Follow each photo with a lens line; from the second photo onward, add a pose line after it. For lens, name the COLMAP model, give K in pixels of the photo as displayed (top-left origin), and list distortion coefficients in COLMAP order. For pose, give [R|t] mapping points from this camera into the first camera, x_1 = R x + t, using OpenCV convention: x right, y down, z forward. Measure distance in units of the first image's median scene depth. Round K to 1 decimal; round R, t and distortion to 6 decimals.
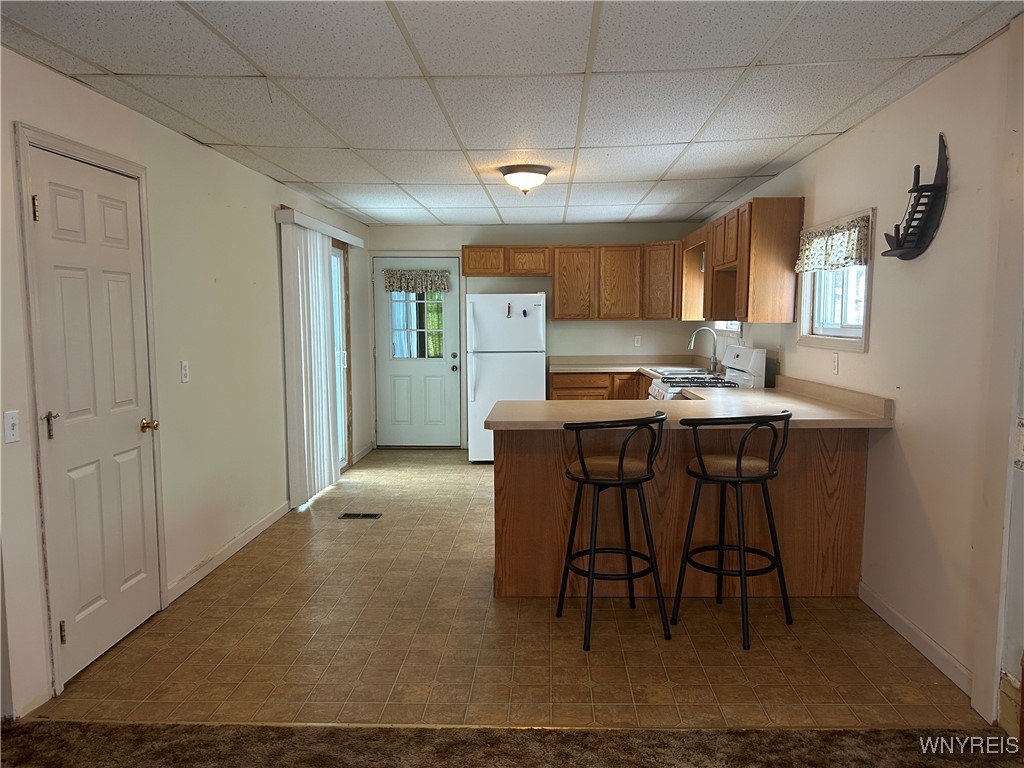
lens RADIAL K [[769.2, 0, 519.6], [0, 769.2, 387.5], [0, 0, 1]] dist [0.071334, -0.080913]
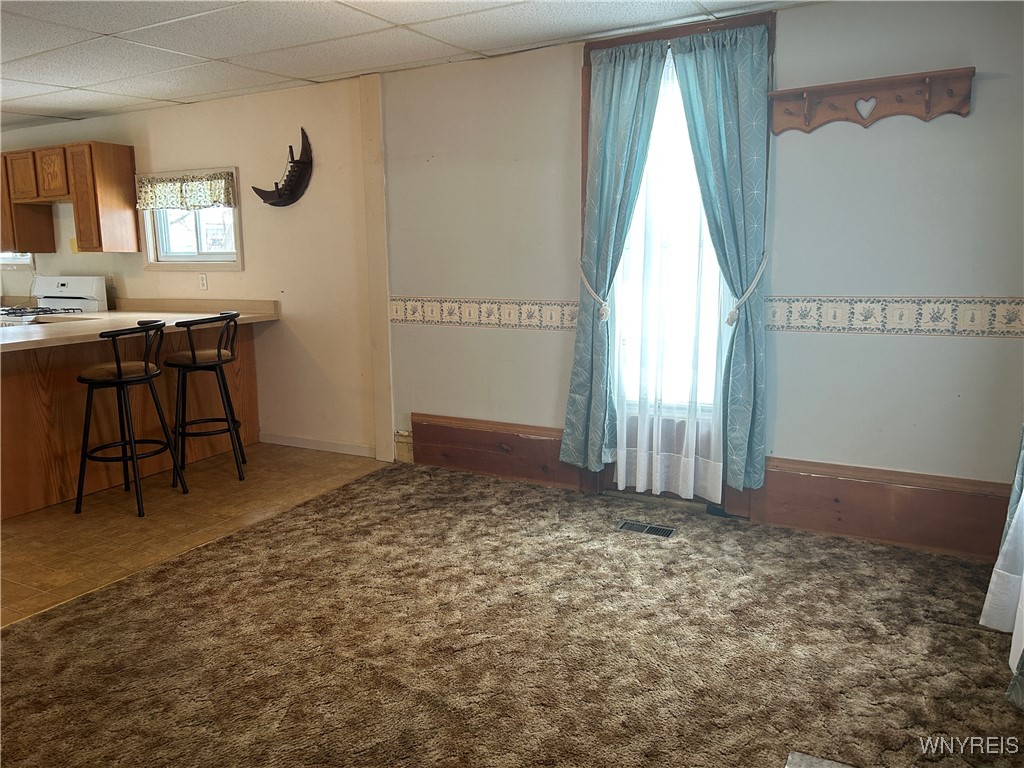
lens RADIAL K [[769.2, 0, 509.6], [0, 769.2, 389.1], [0, 0, 1]] dist [0.071334, -0.080913]
pose [[0.455520, -0.160052, 0.875720, -0.612313], [0.094433, 0.986843, 0.131241, 0.028341], [-0.885203, 0.022914, 0.464641, -0.083762]]
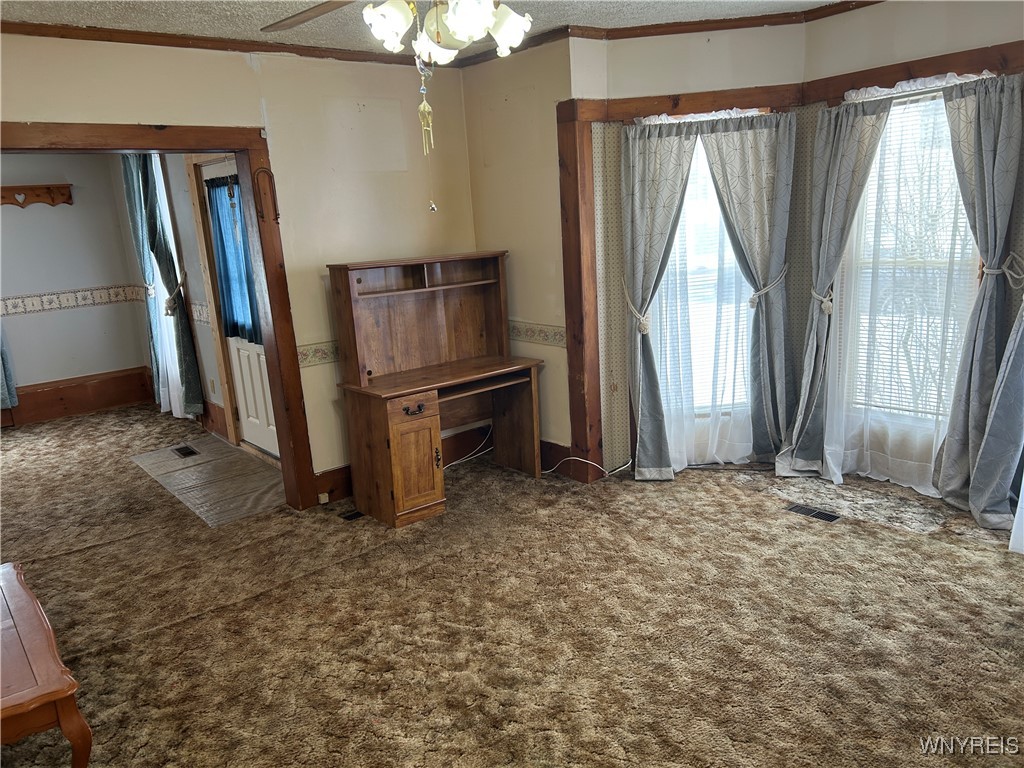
lens RADIAL K [[769.2, 0, 511.6], [0, 769.2, 389.8], [0, 0, 1]] dist [0.071334, -0.080913]
pose [[-0.670907, -0.131462, 0.729796, -1.663457], [0.129125, 0.948414, 0.289548, -0.089457], [-0.730213, 0.288494, -0.619322, 0.363356]]
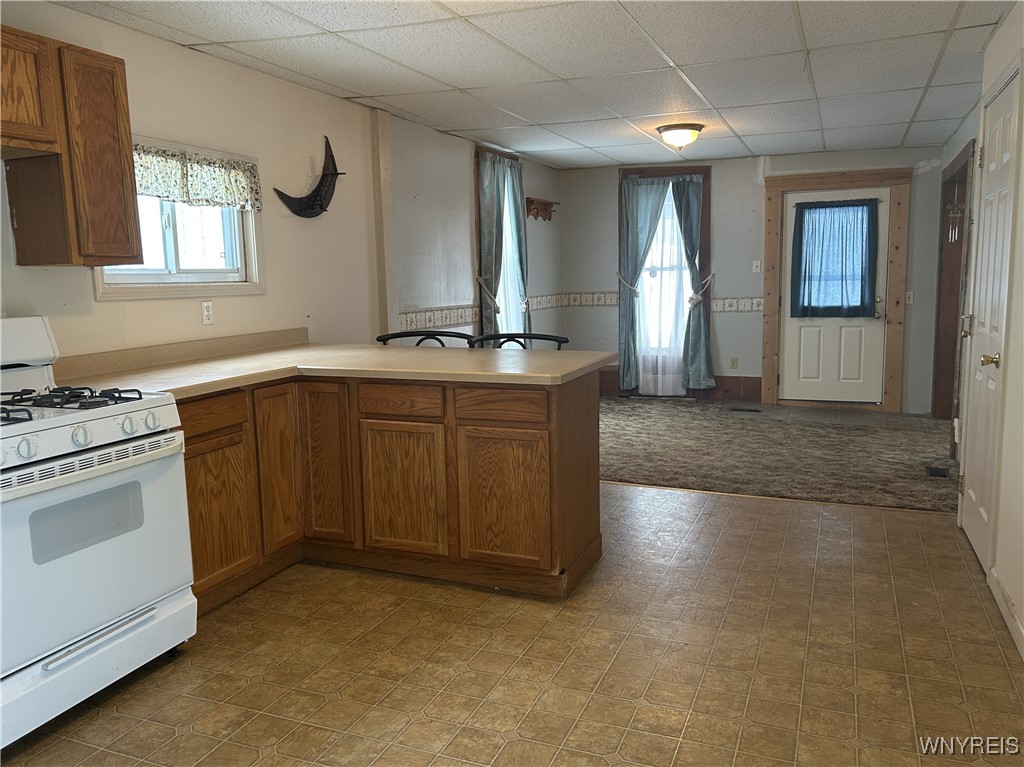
lens RADIAL K [[769.2, 0, 506.9], [0, 769.2, 379.5], [0, 0, 1]] dist [0.071334, -0.080913]
pose [[-0.932966, -0.027178, 0.358938, -0.266480], [0.055434, 0.974404, 0.217864, -0.146455], [-0.355672, 0.223157, -0.907578, 1.906455]]
